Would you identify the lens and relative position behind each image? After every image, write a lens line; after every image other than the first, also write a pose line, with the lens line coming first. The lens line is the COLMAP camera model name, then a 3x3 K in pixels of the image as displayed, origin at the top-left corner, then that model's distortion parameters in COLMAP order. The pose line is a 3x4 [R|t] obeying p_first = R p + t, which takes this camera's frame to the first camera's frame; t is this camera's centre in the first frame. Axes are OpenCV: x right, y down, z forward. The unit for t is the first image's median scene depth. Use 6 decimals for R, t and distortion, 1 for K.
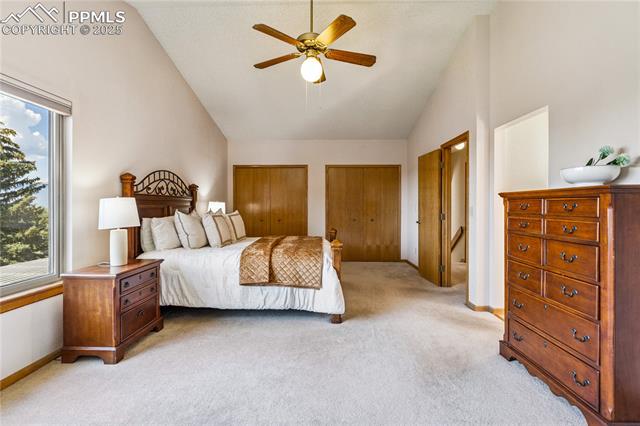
lens RADIAL K [[303.1, 0, 316.2], [0, 303.1, 210.4], [0, 0, 1]] dist [-0.004735, -0.000335]
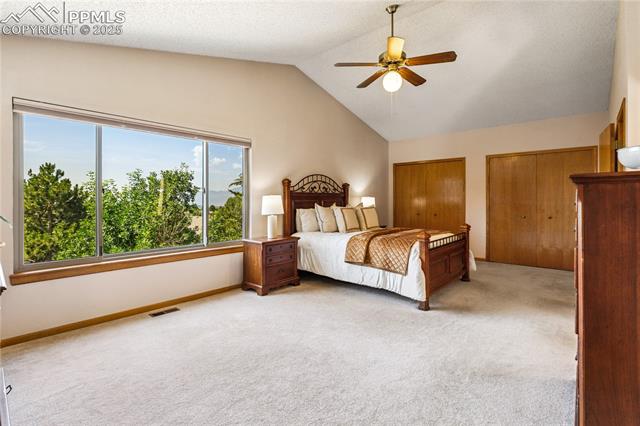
lens RADIAL K [[303.1, 0, 315.6], [0, 303.1, 206.4], [0, 0, 1]] dist [-0.004735, -0.000335]
pose [[0.766965, 0.010046, -0.641611, 0.463471], [-0.007730, 0.999950, 0.006415, 0.002885], [0.641643, 0.000040, 0.767003, -0.060663]]
